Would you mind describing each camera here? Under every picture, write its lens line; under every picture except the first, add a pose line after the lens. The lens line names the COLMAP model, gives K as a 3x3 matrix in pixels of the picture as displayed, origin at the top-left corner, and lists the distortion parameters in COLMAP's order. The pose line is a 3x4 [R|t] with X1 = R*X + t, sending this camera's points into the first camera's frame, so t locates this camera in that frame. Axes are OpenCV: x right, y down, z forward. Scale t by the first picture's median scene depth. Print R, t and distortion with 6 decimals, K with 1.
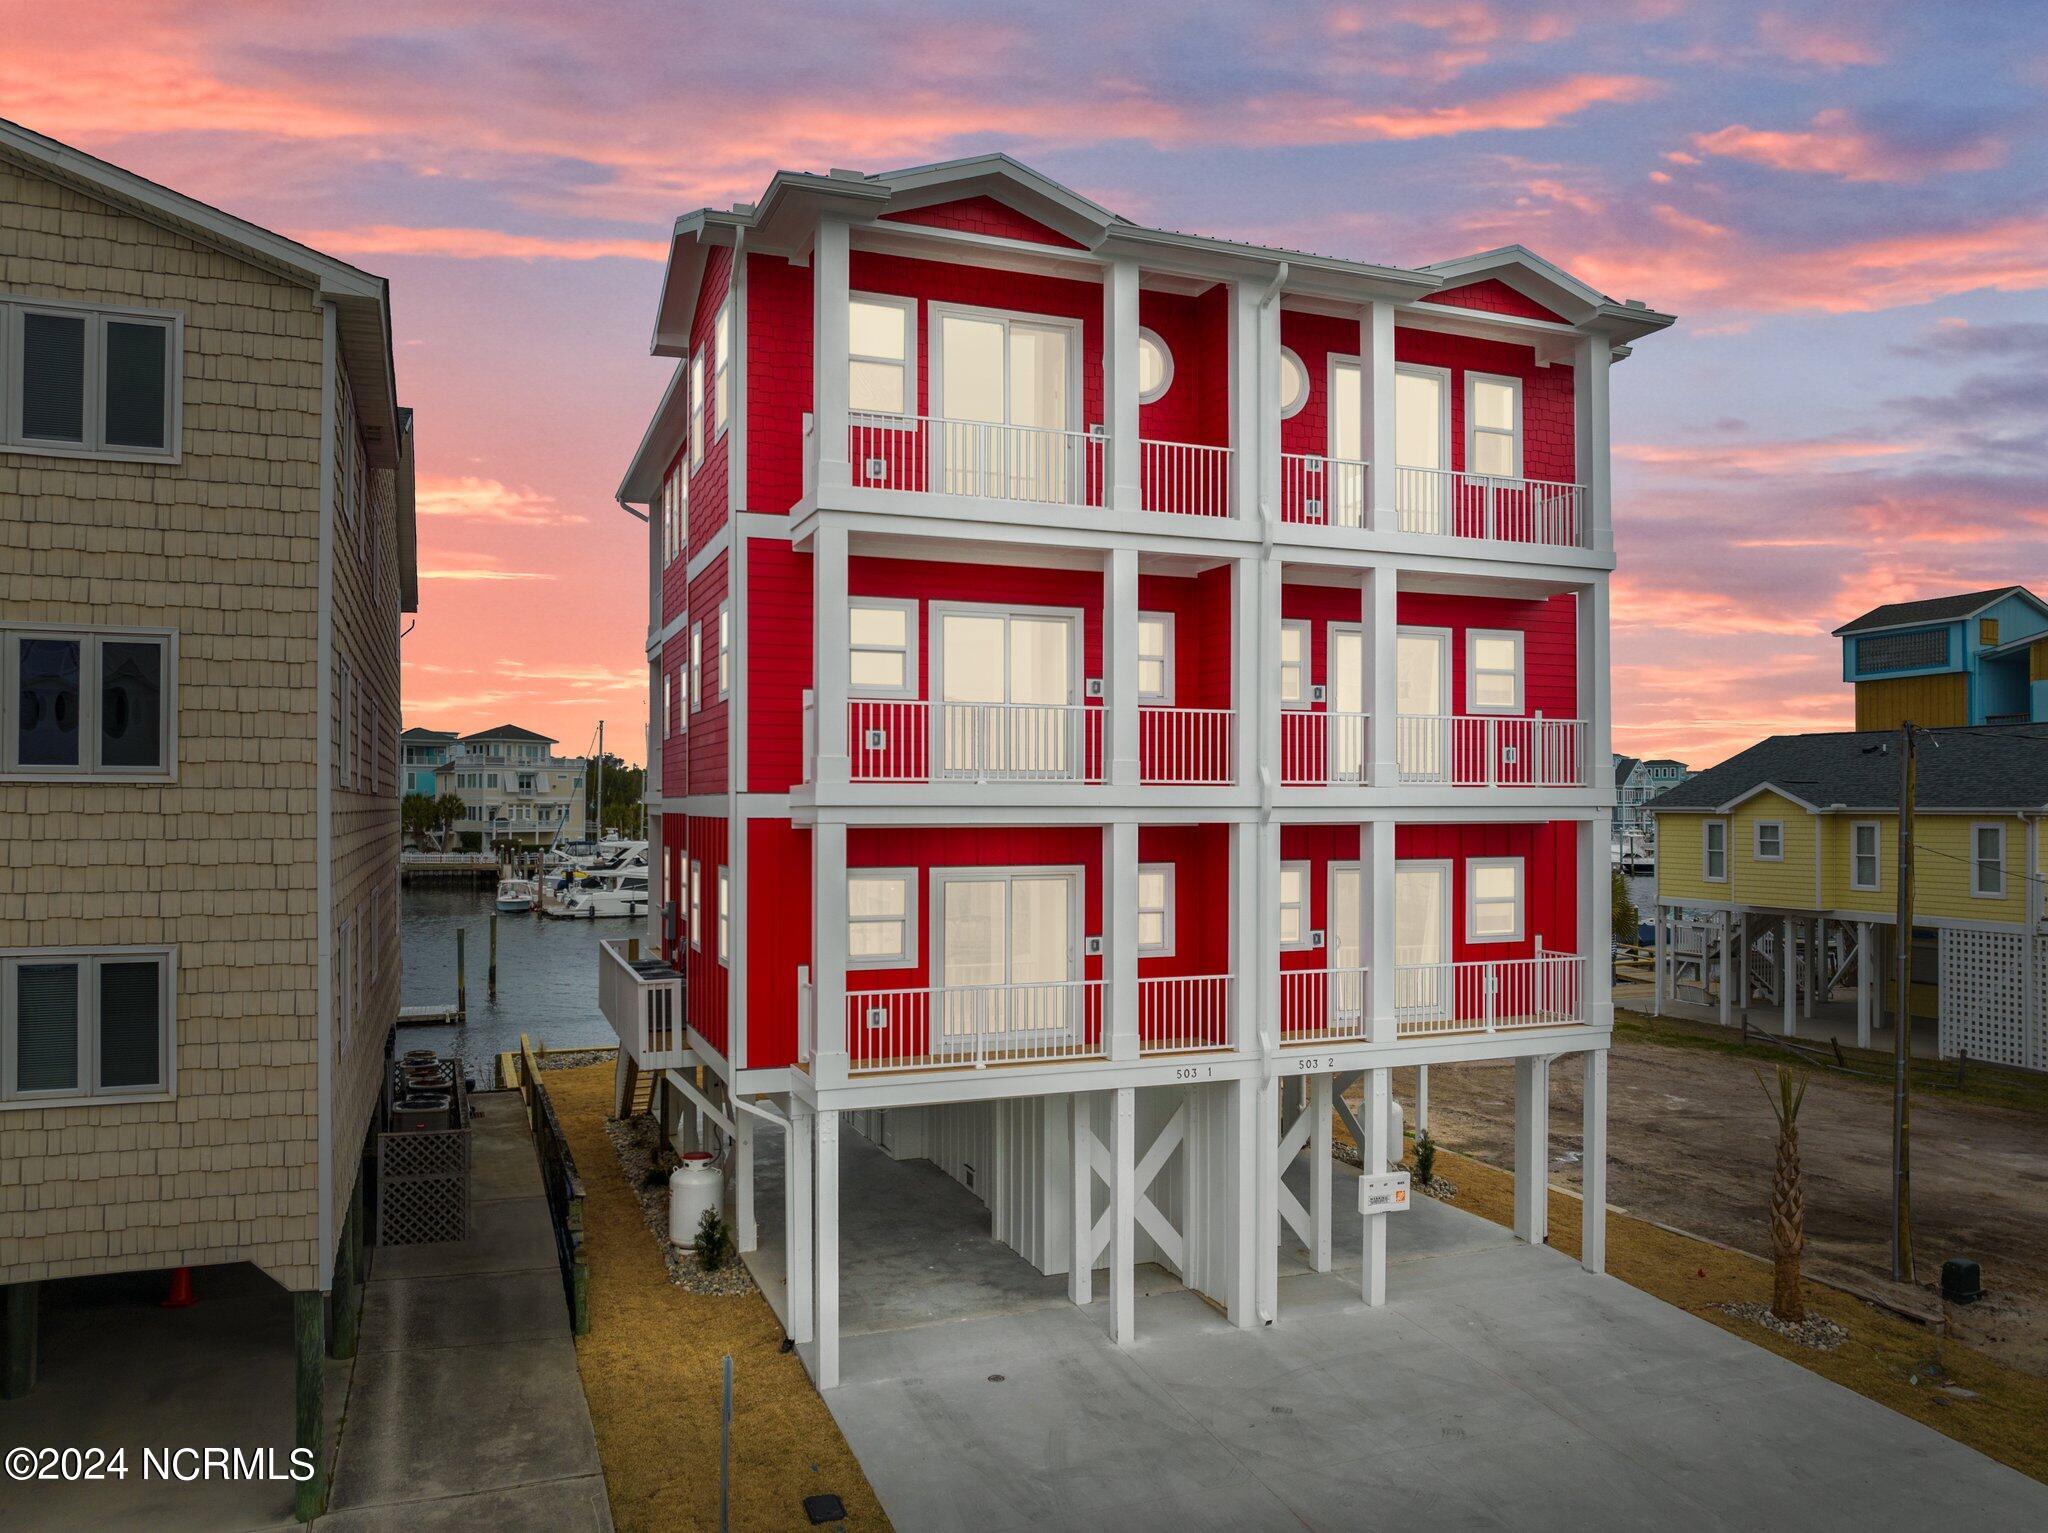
lens RADIAL K [[1456.5, 0, 1021.3], [0, 1456.5, 791.5], [0, 0, 1]] dist [-0.058615, 0.028096]
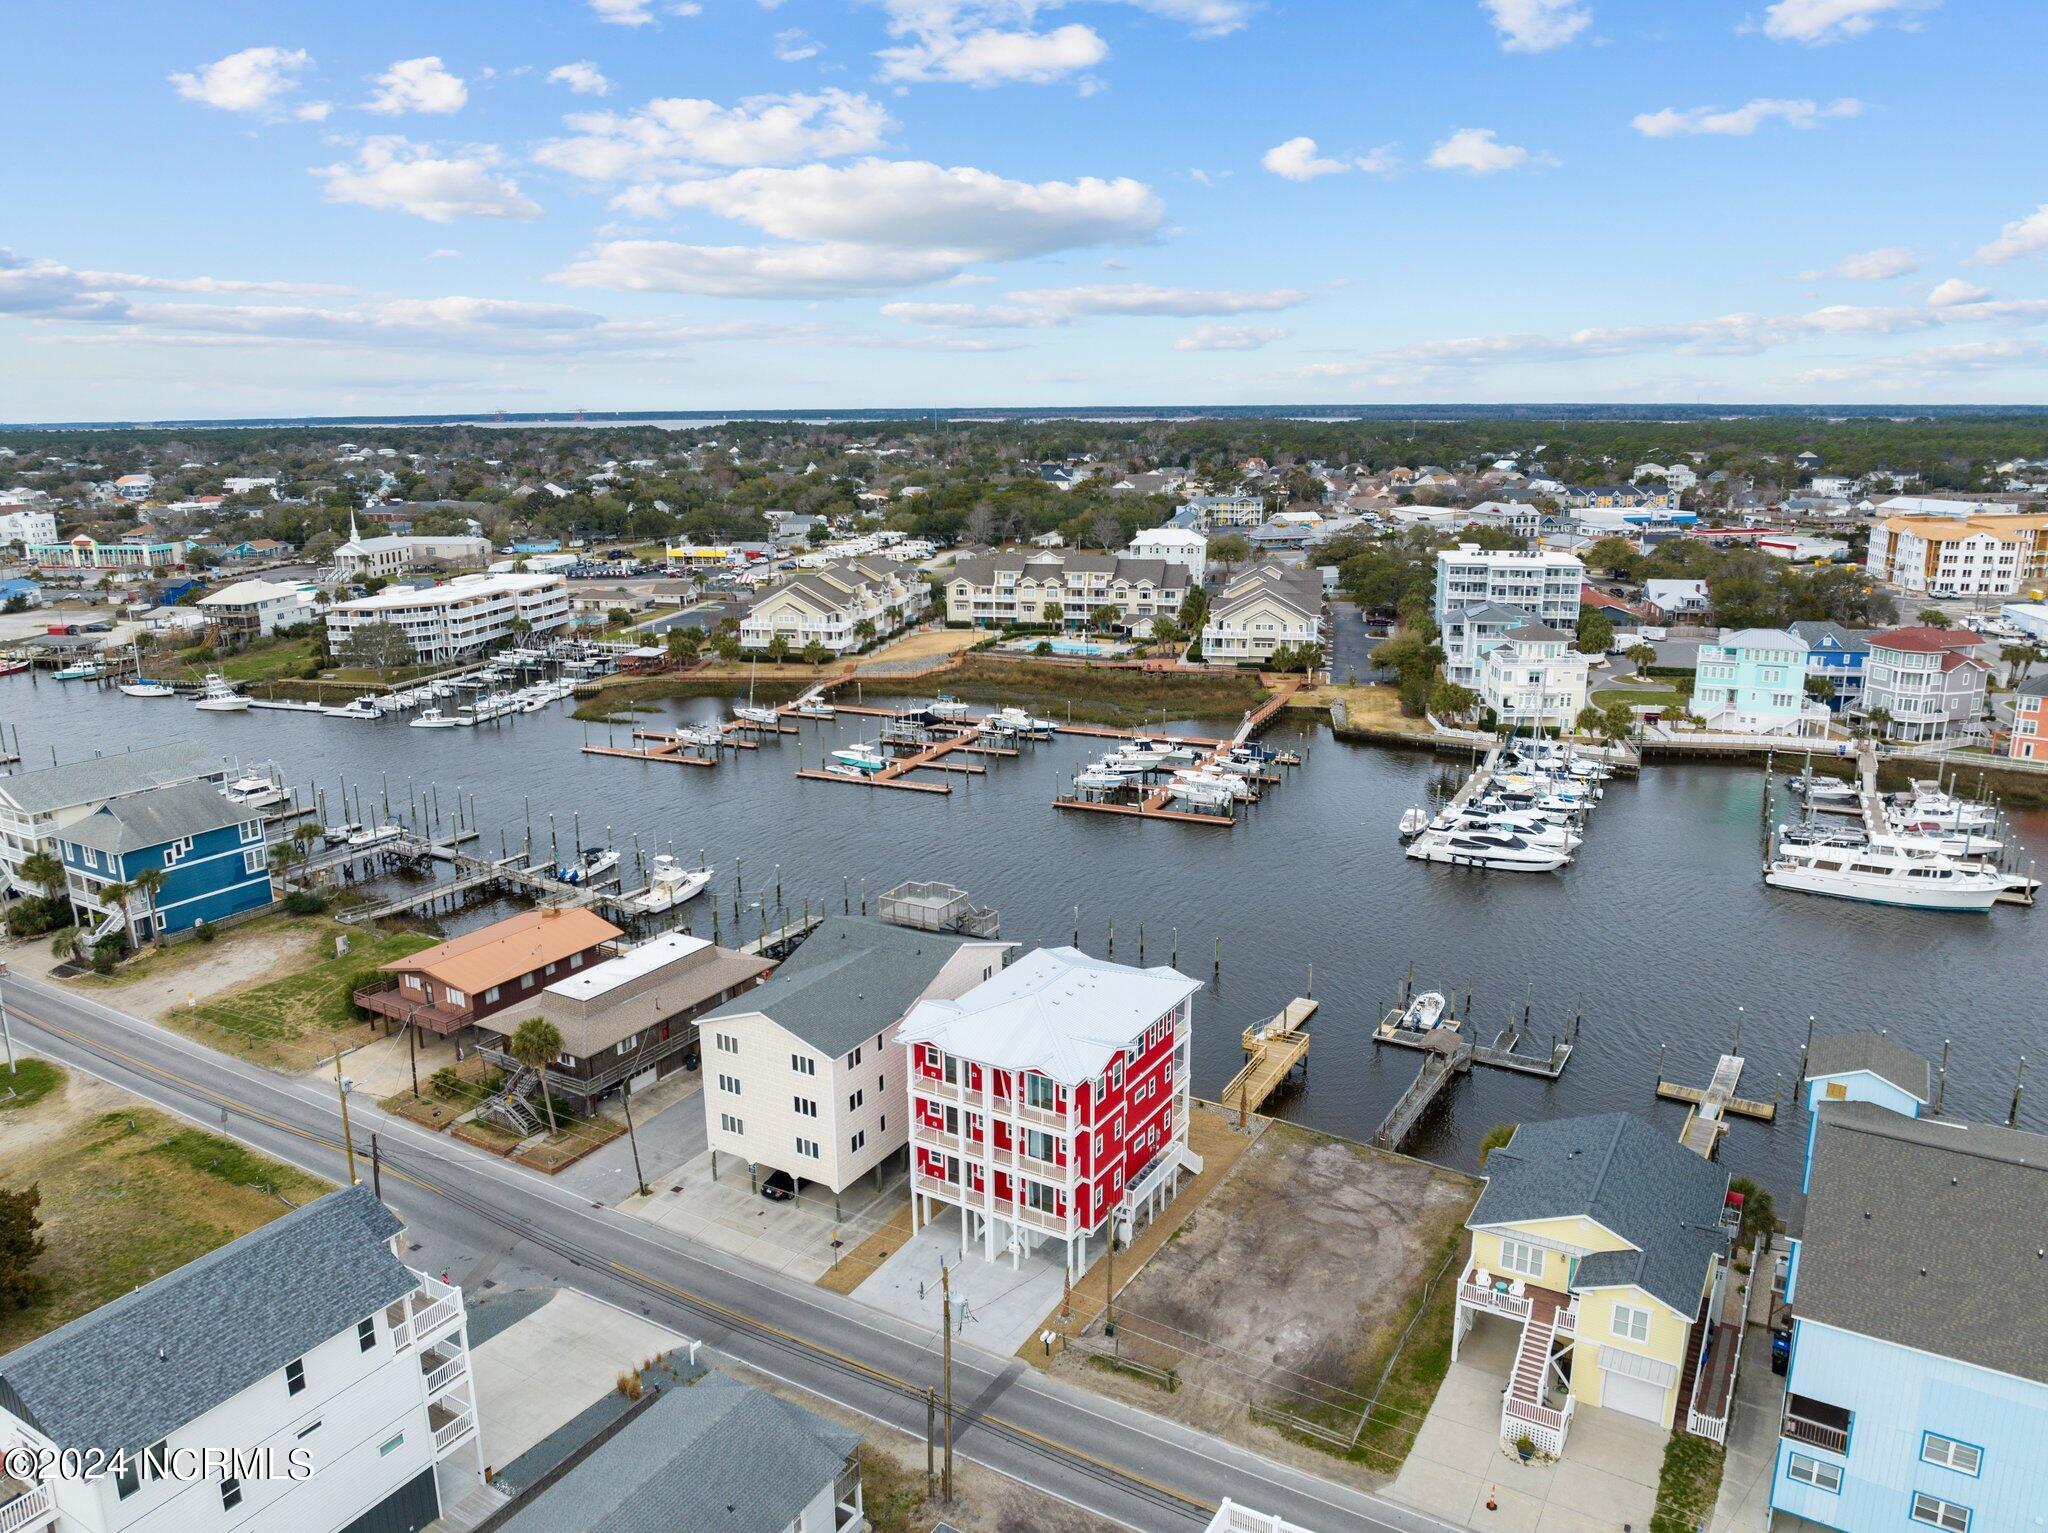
lens RADIAL K [[1446.3, 0, 1024.0], [0, 1446.3, 766.5], [0, 0, 1]] dist [-0.031619, -0.009647]
pose [[0.614679, 0.185405, -0.766678, 3.657122], [0.019188, 0.968180, 0.249518, -2.452883], [0.788544, -0.168084, 0.591562, -1.485746]]
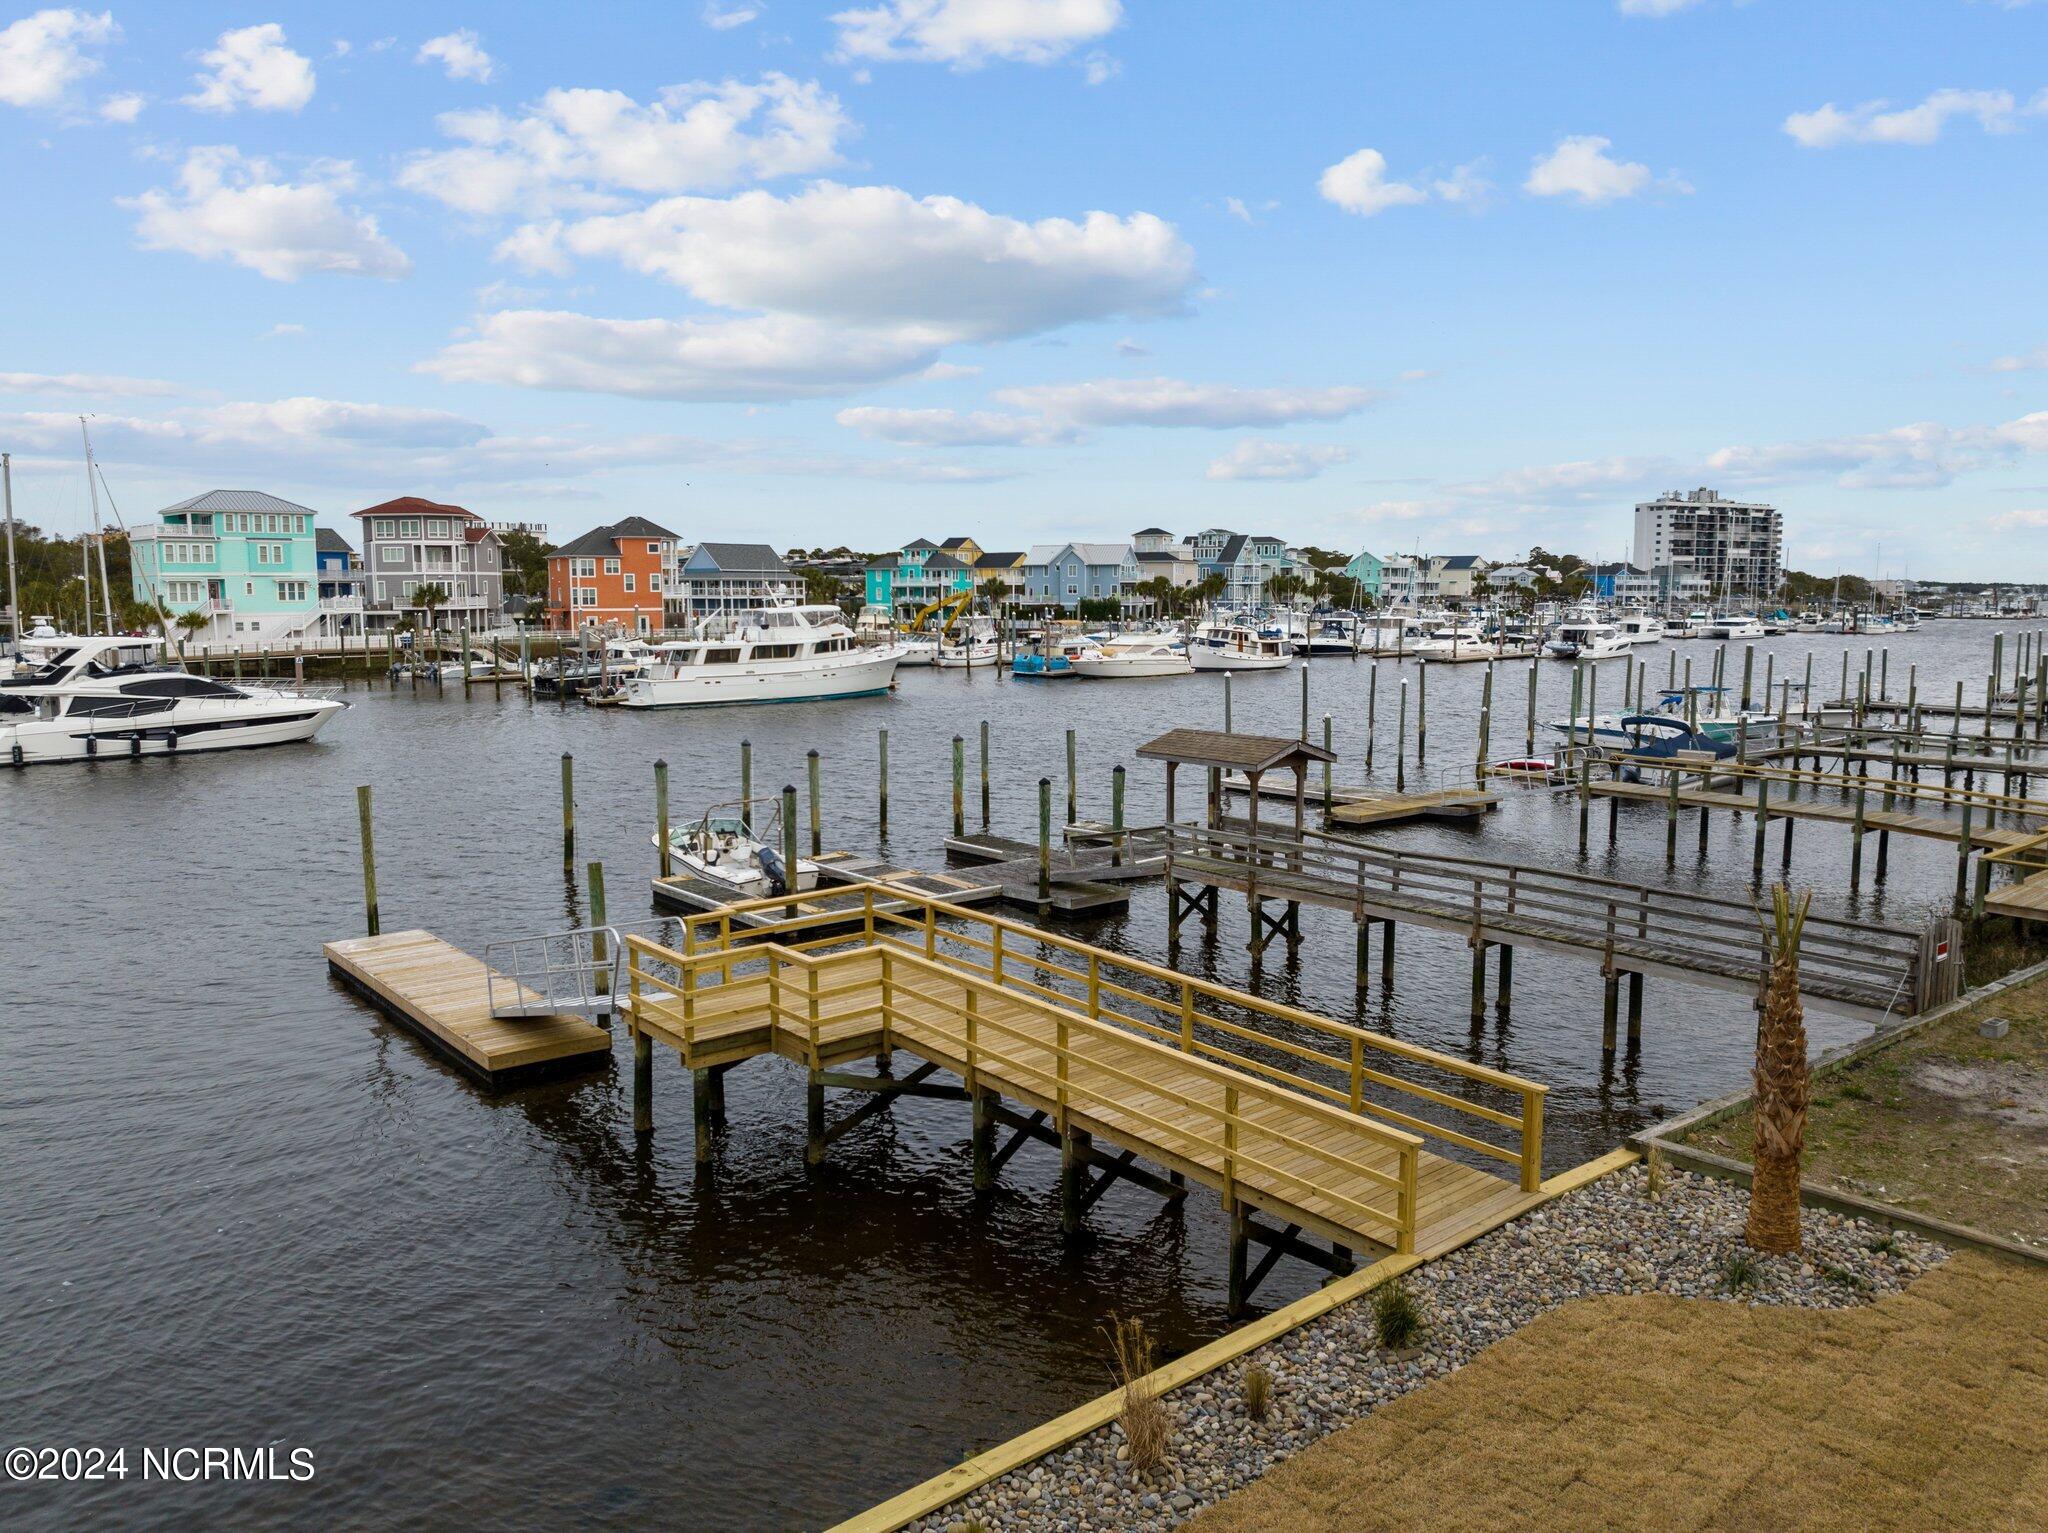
lens RADIAL K [[1442.0, 0, 1024.0], [0, 1442.0, 766.5], [0, 0, 1]] dist [-0.041109, -0.007124]
pose [[0.942920, -0.042171, 0.330338, -0.575172], [-0.001984, 0.991221, 0.132202, 0.051715], [-0.333013, -0.125312, 0.934558, 1.843746]]
